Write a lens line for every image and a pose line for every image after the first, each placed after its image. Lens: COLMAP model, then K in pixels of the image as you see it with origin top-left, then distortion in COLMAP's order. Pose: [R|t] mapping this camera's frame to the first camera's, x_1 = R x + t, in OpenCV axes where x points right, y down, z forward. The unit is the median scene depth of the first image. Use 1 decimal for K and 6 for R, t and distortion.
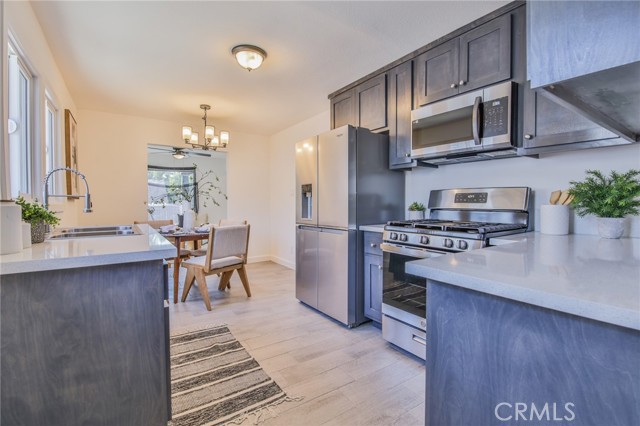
lens RADIAL K [[289.8, 0, 319.3], [0, 289.8, 207.5], [0, 0, 1]] dist [-0.012042, -0.005948]
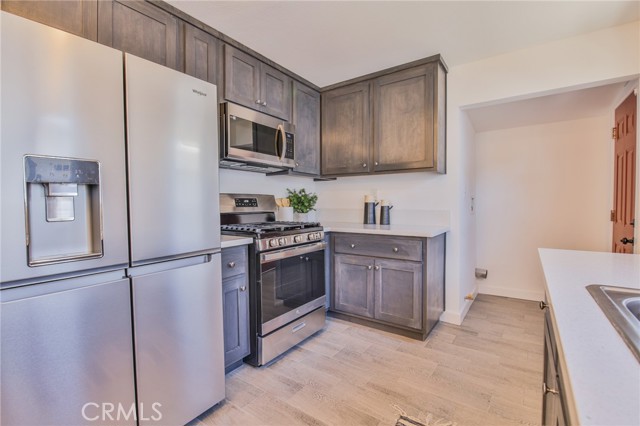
lens RADIAL K [[289.8, 0, 321.7], [0, 289.8, 209.1], [0, 0, 1]] dist [-0.012042, -0.005948]
pose [[-0.343928, -0.007472, 0.938966, -0.651730], [0.024083, 0.999569, 0.016776, -0.019938], [-0.938687, 0.028383, -0.343600, 1.131622]]
